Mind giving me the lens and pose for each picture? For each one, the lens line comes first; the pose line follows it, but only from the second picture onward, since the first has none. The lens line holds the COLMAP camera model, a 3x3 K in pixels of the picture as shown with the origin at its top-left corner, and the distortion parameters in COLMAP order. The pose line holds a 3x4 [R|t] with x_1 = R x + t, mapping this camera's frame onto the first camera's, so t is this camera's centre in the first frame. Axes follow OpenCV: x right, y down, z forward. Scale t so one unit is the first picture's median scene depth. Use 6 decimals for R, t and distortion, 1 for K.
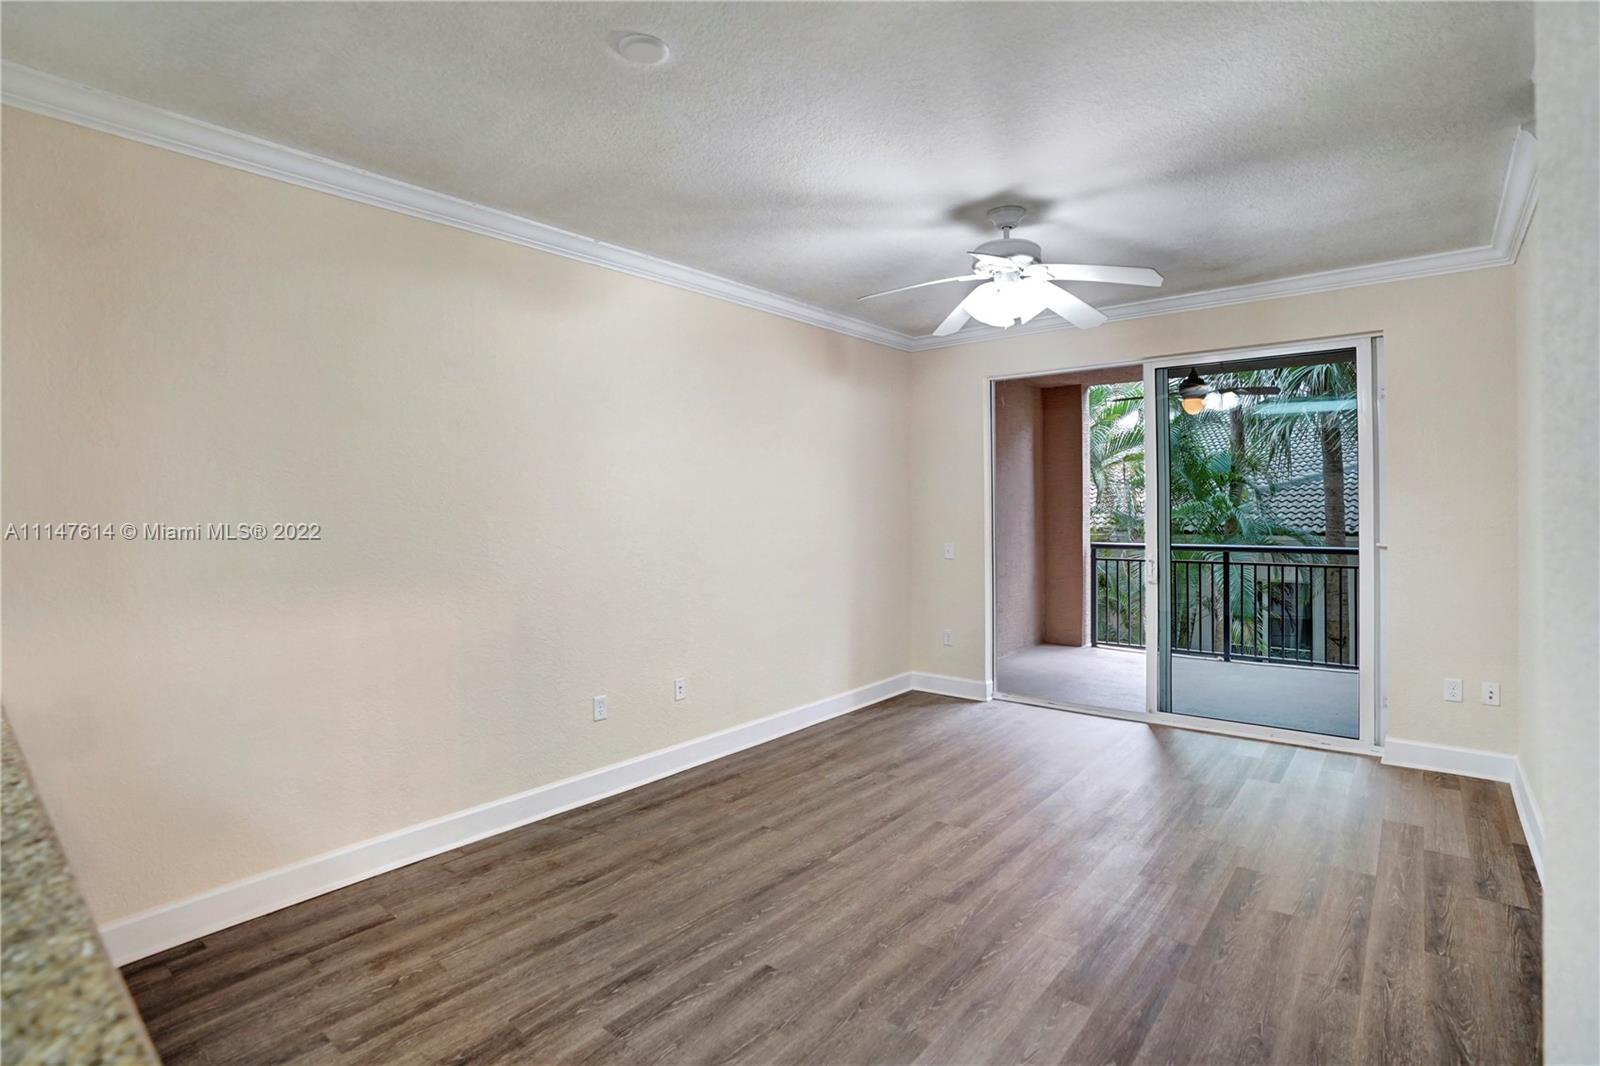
lens RADIAL K [[808.3, 0, 732.7], [0, 808.3, 487.4], [0, 0, 1]] dist [-0.041129, 0.027197]
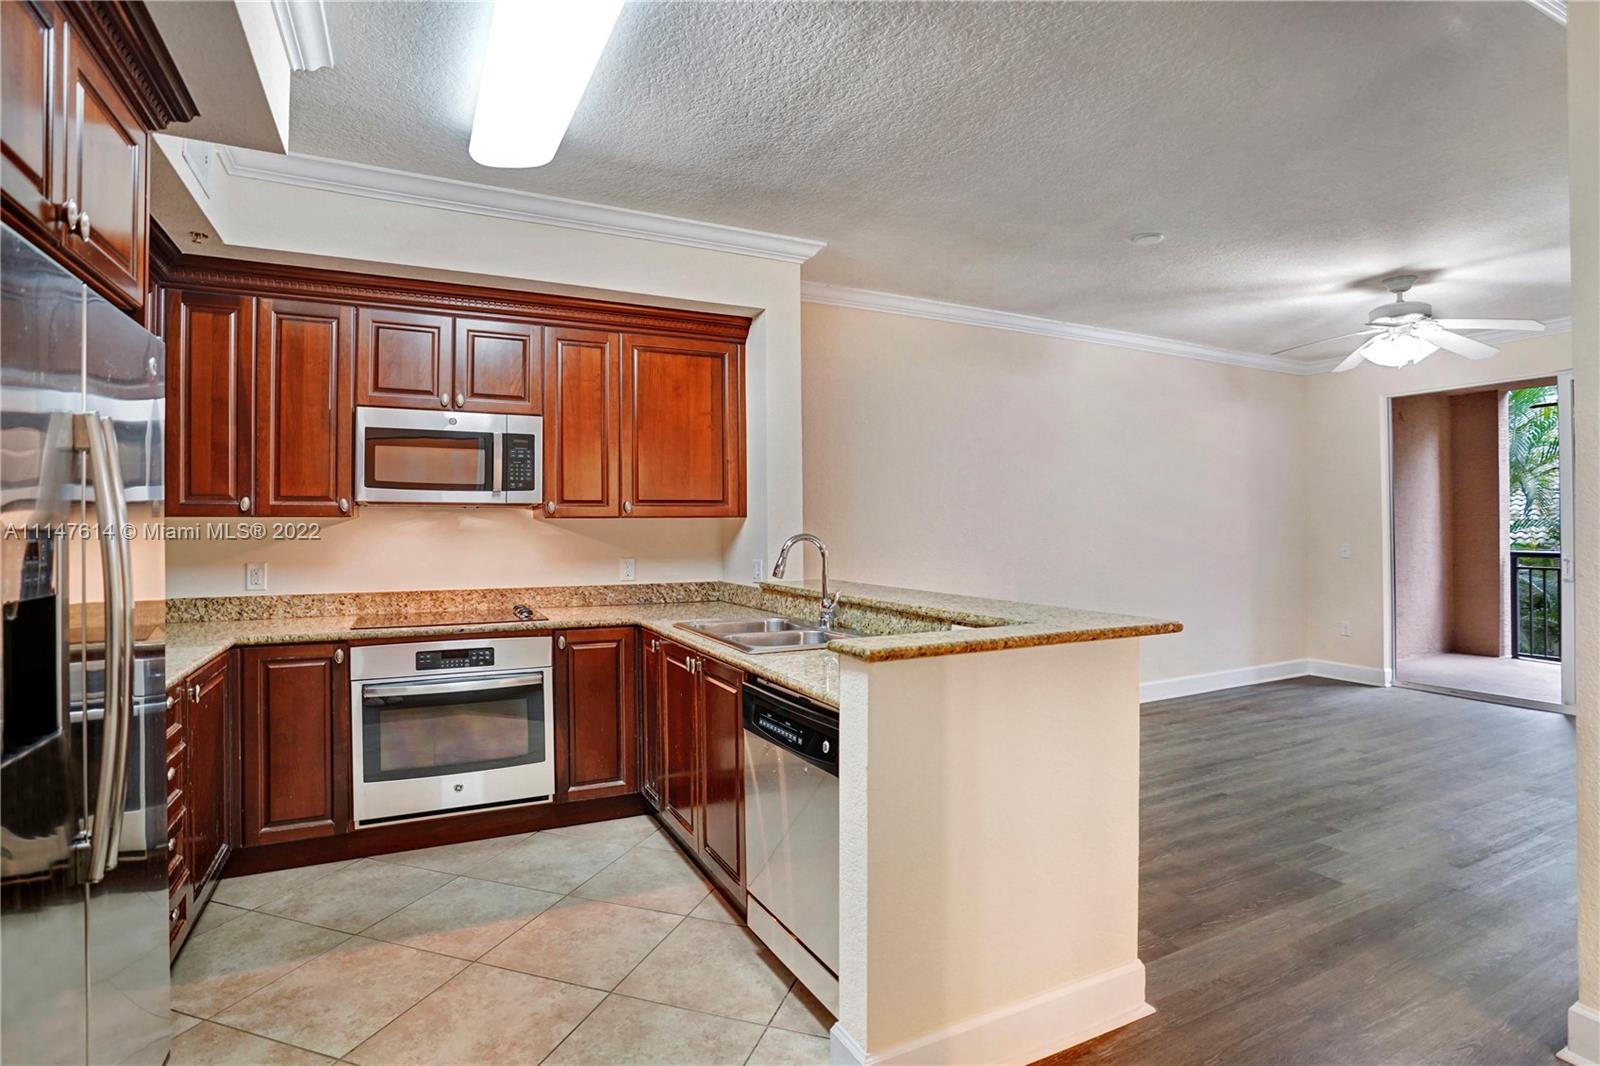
lens RADIAL K [[792.0, 0, 780.0], [0, 792.0, 508.0], [0, 0, 1]] dist [-0.070321, 0.024771]
pose [[0.933983, -0.006768, -0.357254, -0.138212], [0.008750, 0.999954, 0.003934, 0.010533], [0.357211, -0.006800, 0.933999, -0.449052]]
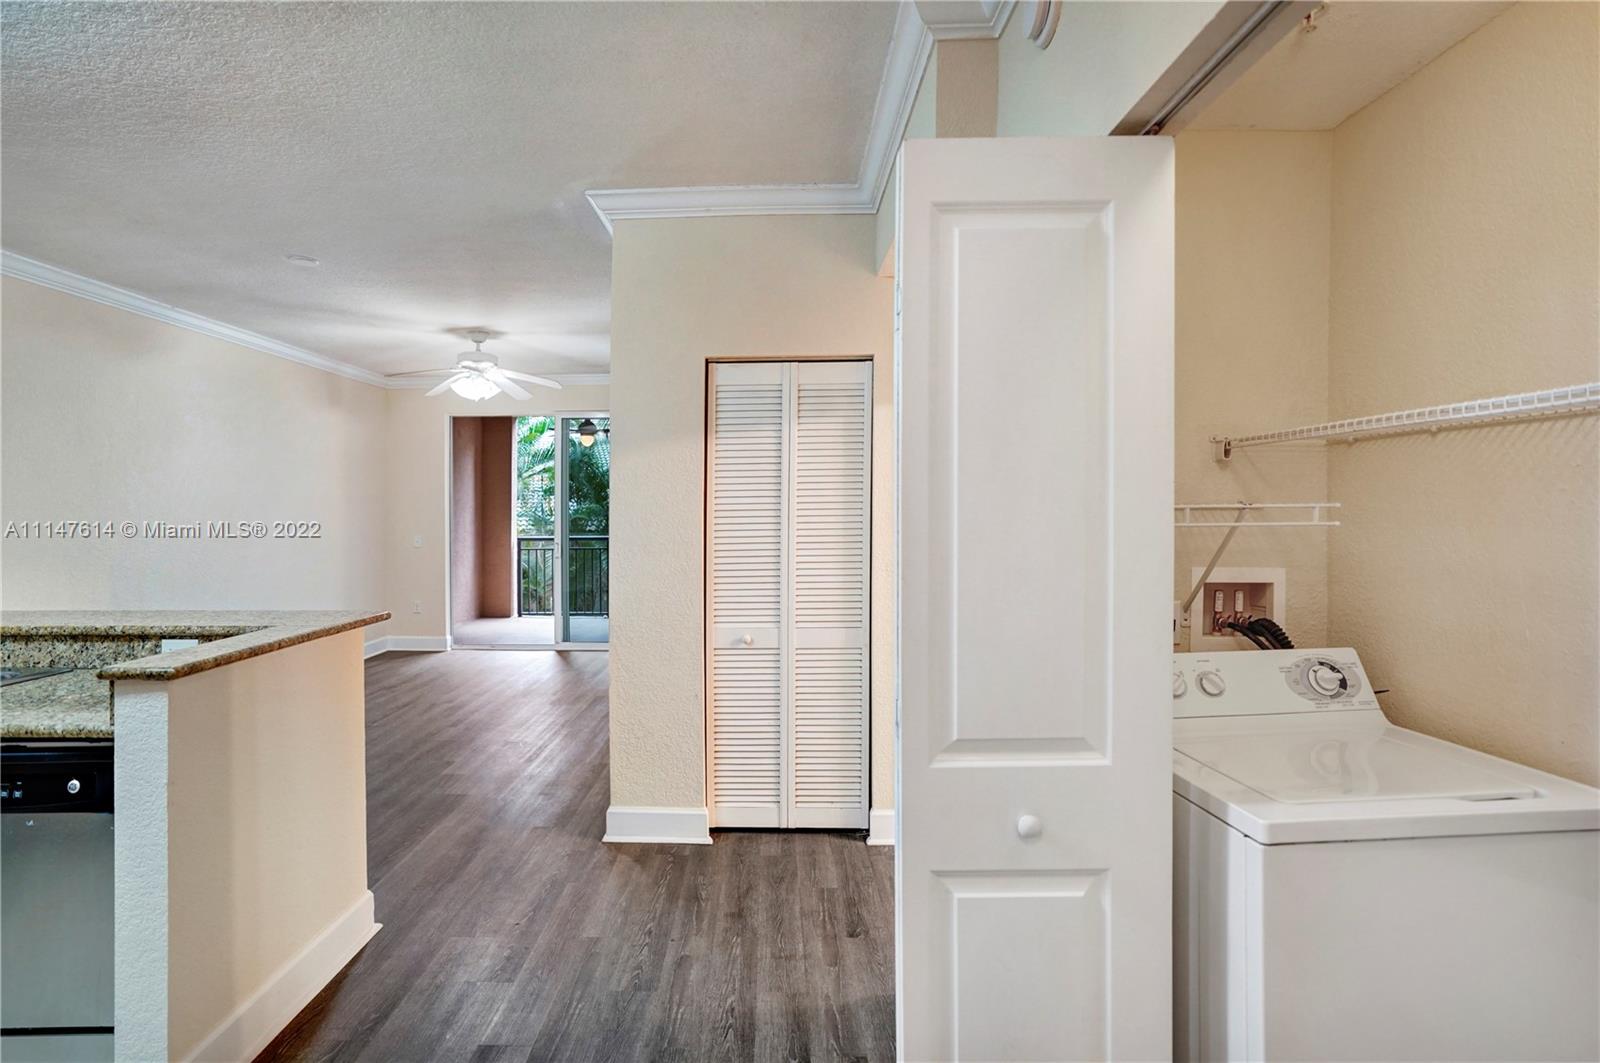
lens RADIAL K [[792.0, 0, 780.0], [0, 792.0, 506.5], [0, 0, 1]] dist [-0.070321, 0.024771]
pose [[0.733081, -0.000064, 0.680142, -0.274125], [-0.012495, 0.999830, 0.013561, -0.009114], [-0.680027, -0.018440, 0.732955, -0.565076]]
